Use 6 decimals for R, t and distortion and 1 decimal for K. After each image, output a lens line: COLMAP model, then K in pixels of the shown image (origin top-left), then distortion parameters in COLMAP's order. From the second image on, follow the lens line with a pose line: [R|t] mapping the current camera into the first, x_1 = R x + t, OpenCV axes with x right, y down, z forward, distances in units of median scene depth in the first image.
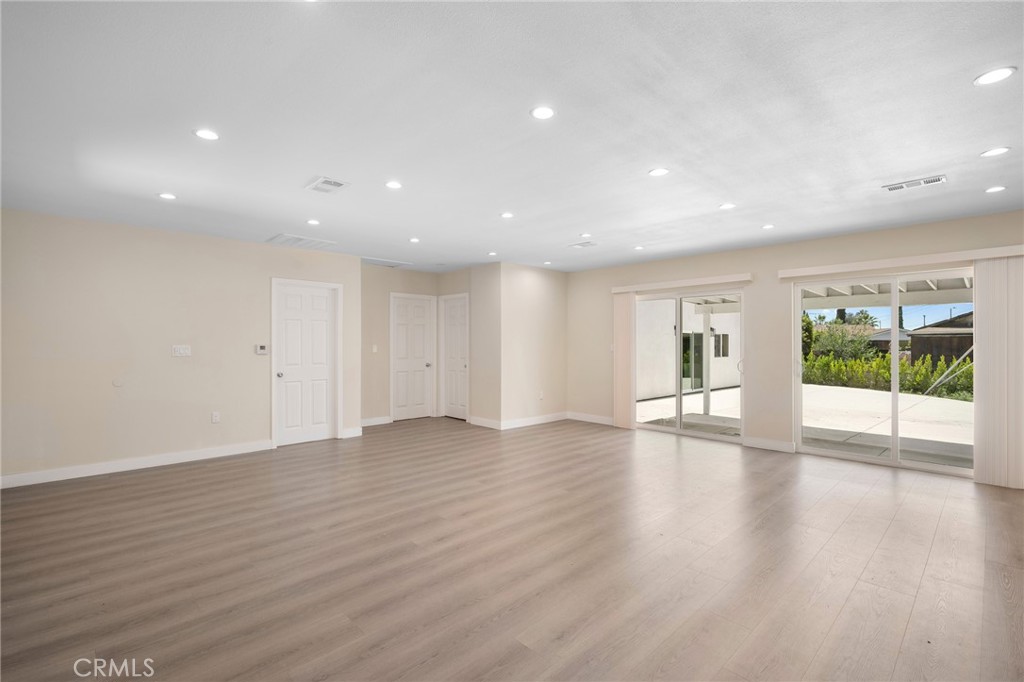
lens RADIAL K [[455.5, 0, 517.7], [0, 455.5, 342.8], [0, 0, 1]] dist [-0.003312, -0.000335]
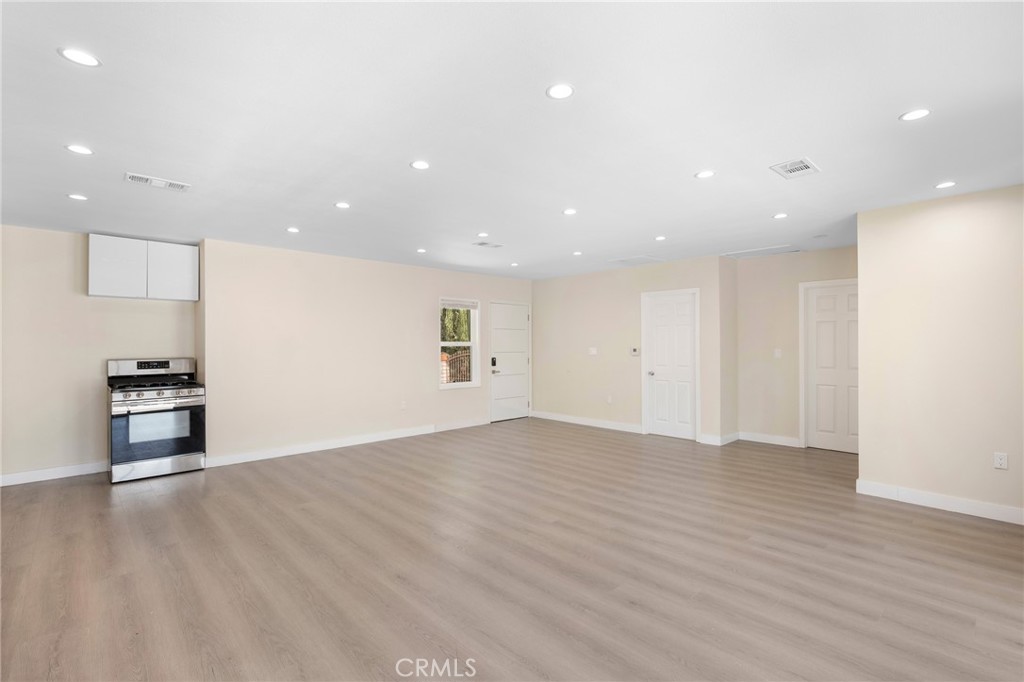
lens RADIAL K [[455.5, 0, 507.4], [0, 455.5, 341.7], [0, 0, 1]] dist [-0.003312, -0.000335]
pose [[-0.004309, -0.006736, -0.999968, 0.689378], [-0.001666, 0.999976, -0.006729, -0.003722], [0.999989, 0.001637, -0.004320, 0.656676]]
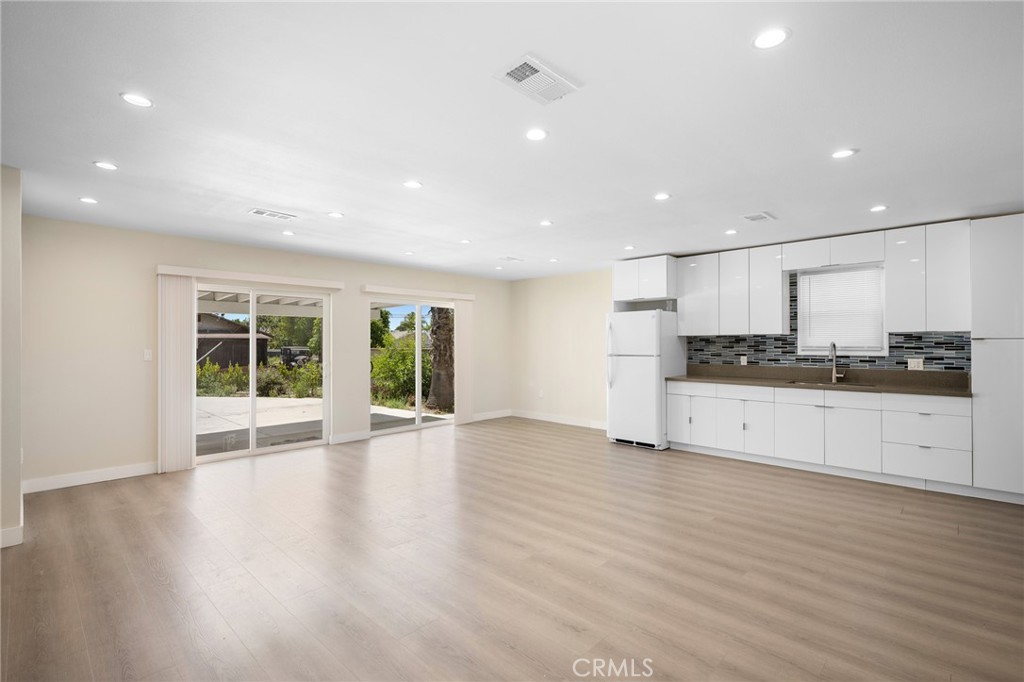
lens RADIAL K [[455.5, 0, 522.8], [0, 455.5, 341.8], [0, 0, 1]] dist [-0.003312, -0.000335]
pose [[-0.024600, 0.006552, 0.999676, -0.610004], [0.003298, 0.999974, -0.006473, -0.002984], [-0.999692, 0.003137, -0.024621, 0.628023]]
